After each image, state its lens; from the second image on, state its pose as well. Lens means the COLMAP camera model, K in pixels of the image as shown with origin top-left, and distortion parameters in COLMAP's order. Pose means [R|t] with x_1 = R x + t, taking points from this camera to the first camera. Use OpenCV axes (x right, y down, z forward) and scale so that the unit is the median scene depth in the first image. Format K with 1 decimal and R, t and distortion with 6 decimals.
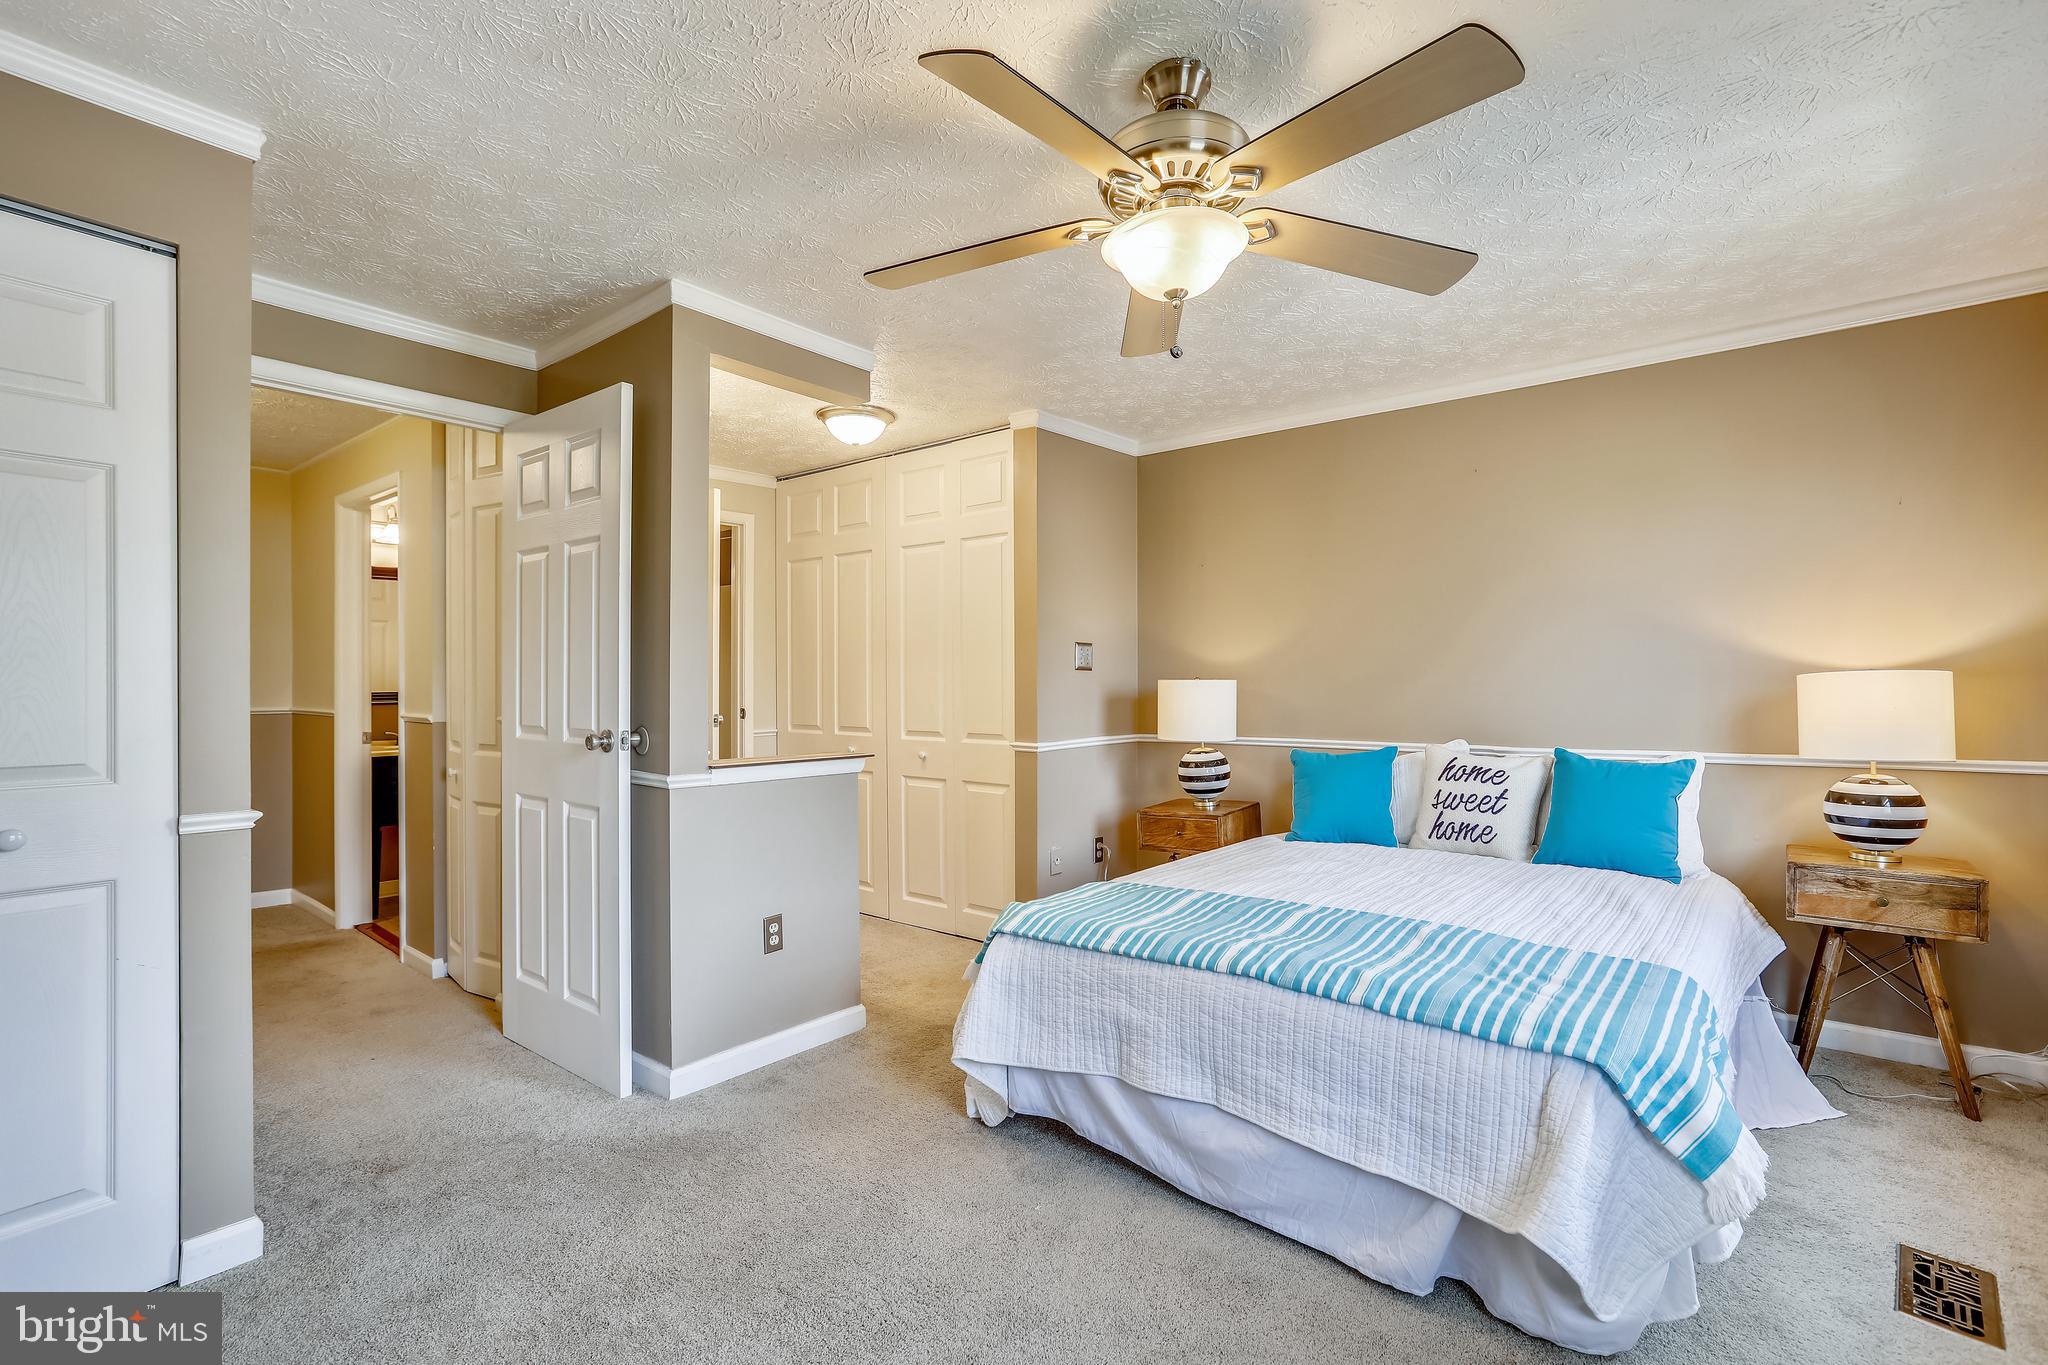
lens RADIAL K [[937.0, 0, 1038.2], [0, 937.0, 677.1], [0, 0, 1]] dist [-0.039365, 0.016341]
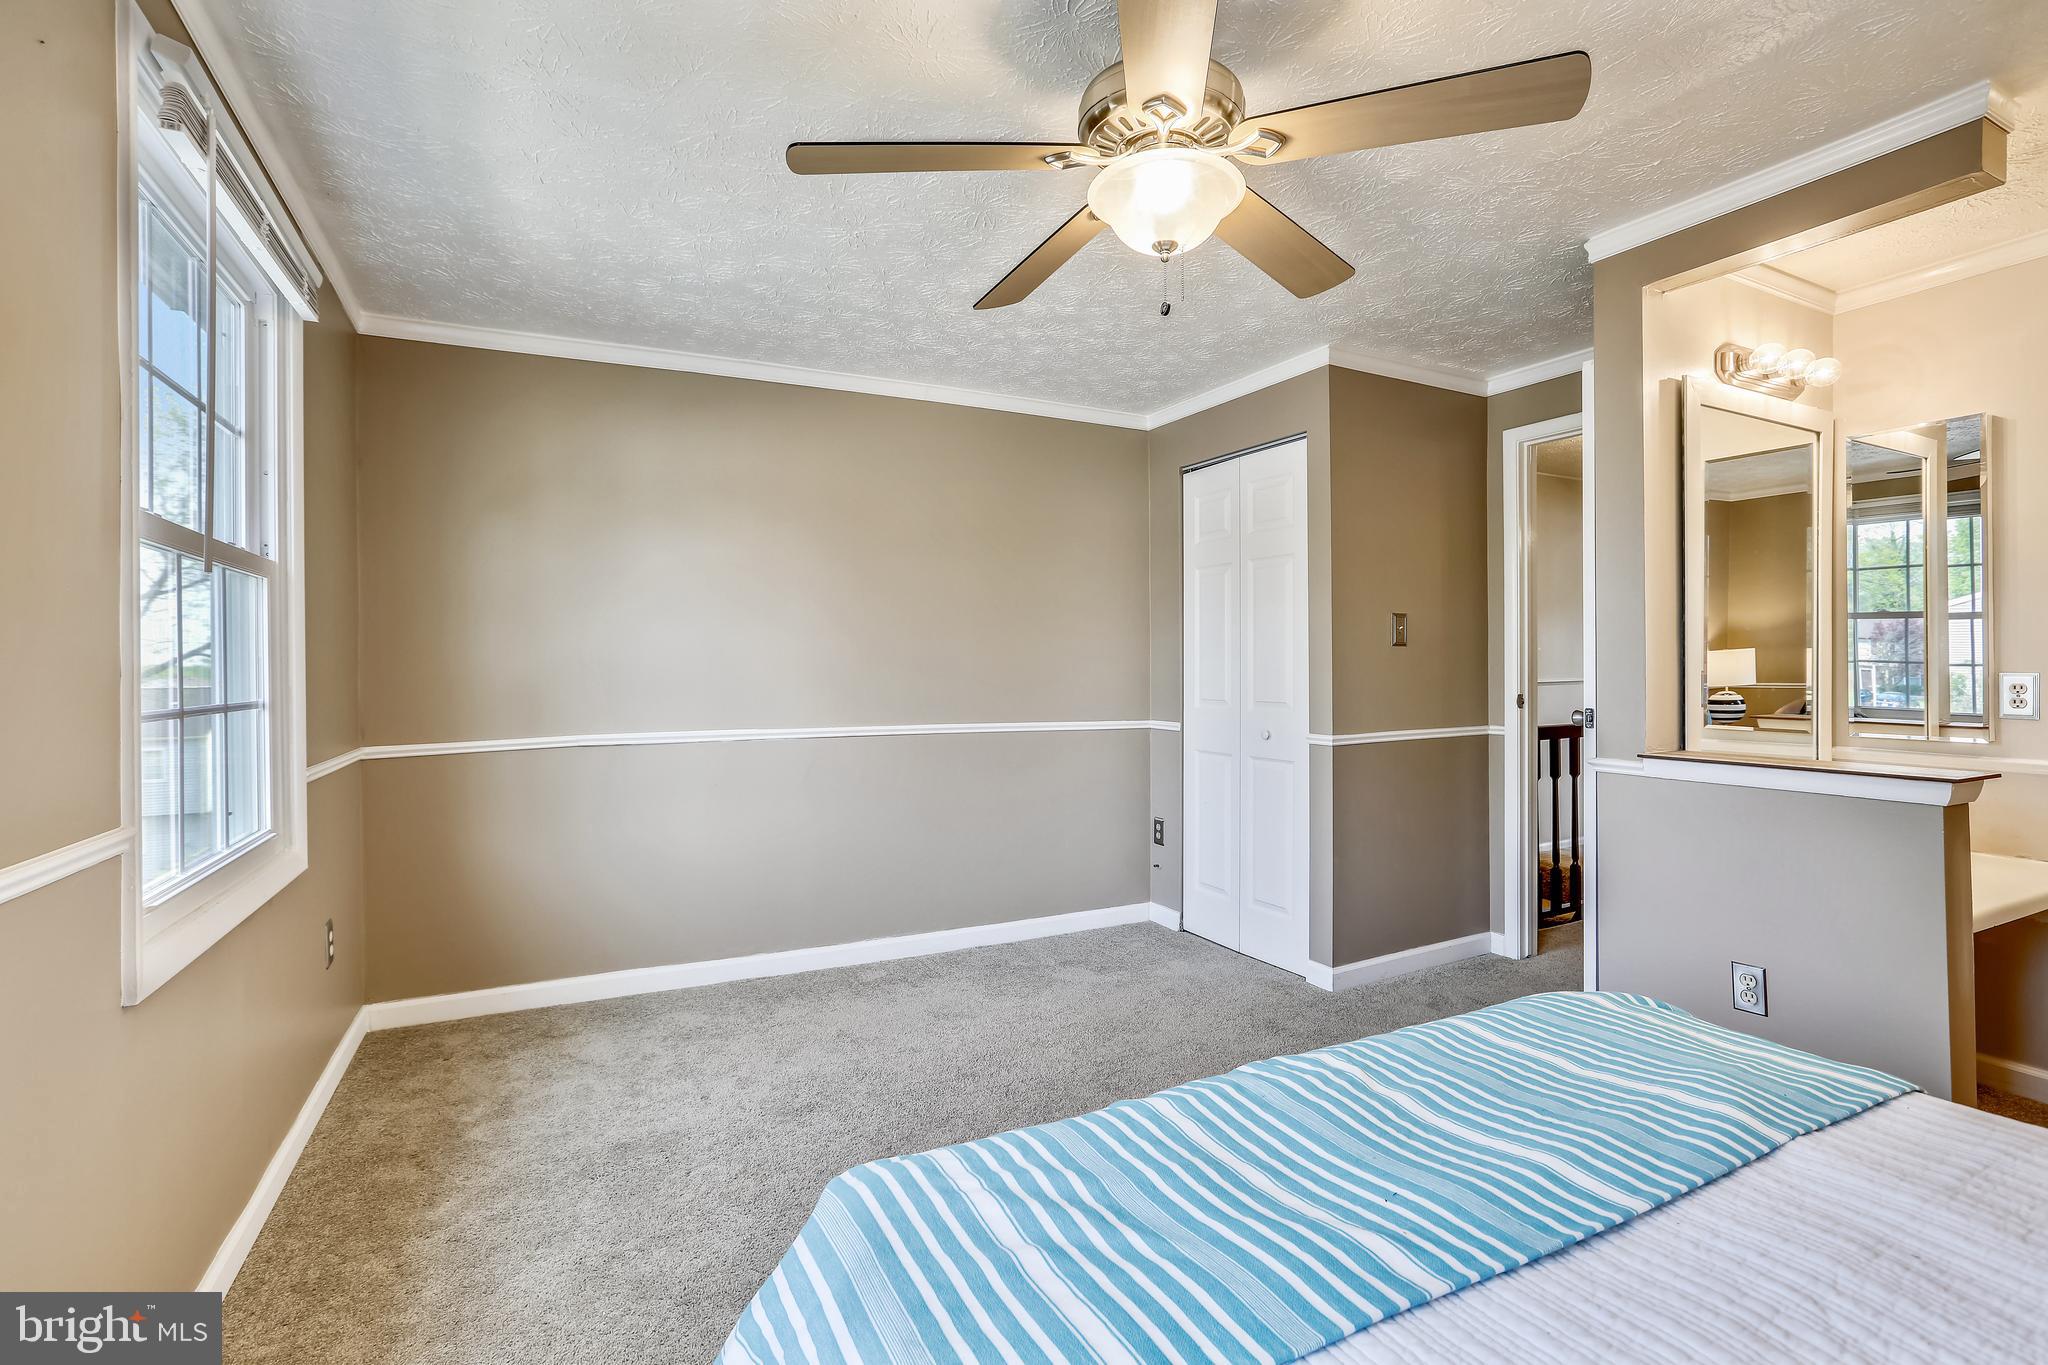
lens RADIAL K [[940.2, 0, 1015.7], [0, 940.2, 681.6], [0, 0, 1]] dist [-0.037900, 0.016266]
pose [[-0.414281, 0.016587, -0.909998, 1.009536], [0.014687, 0.999826, 0.011537, 0.007717], [0.910031, -0.008586, -0.414452, 1.193378]]
